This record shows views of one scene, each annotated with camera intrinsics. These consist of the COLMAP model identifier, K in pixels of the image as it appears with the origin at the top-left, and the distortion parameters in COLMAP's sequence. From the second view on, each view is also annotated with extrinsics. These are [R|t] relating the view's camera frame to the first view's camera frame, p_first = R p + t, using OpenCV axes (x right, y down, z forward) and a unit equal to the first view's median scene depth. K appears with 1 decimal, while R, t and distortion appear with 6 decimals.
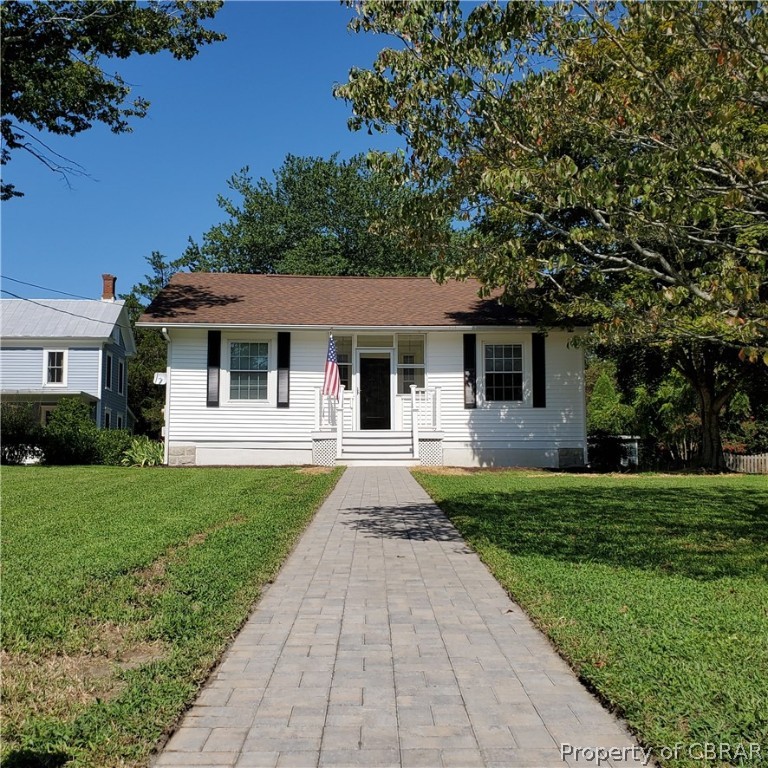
lens RADIAL K [[975.6, 0, 384.0], [0, 975.6, 384.0], [0, 0, 1]] dist [0.355215, -1.536039]
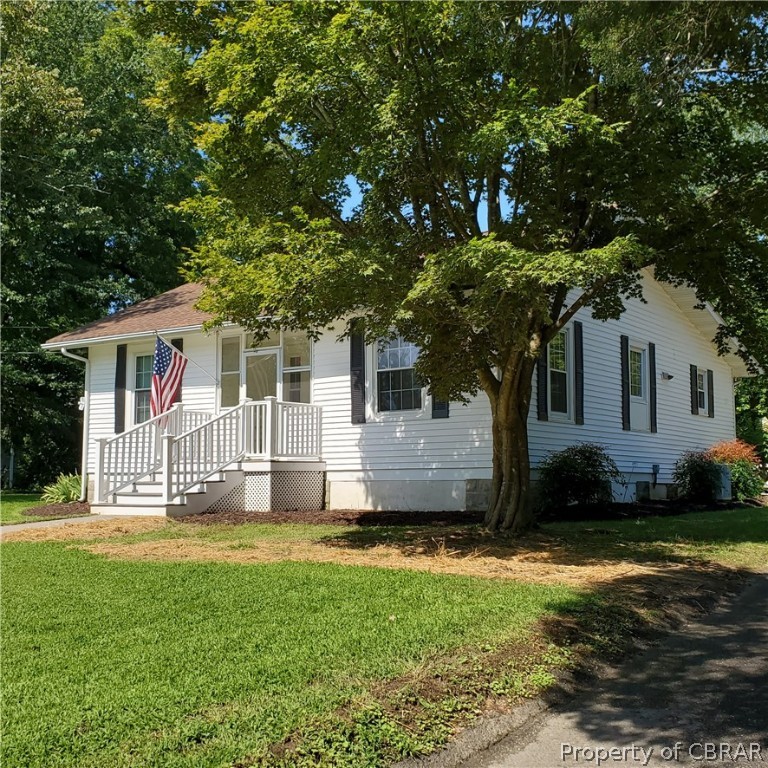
lens RADIAL K [[975.6, 0, 384.0], [0, 975.6, 384.0], [0, 0, 1]] dist [0.355215, -1.536039]
pose [[0.800930, -0.061281, -0.595614, 0.526166], [0.070847, 0.997460, -0.007357, 0.002582], [0.594552, -0.036305, 0.803237, 0.440433]]
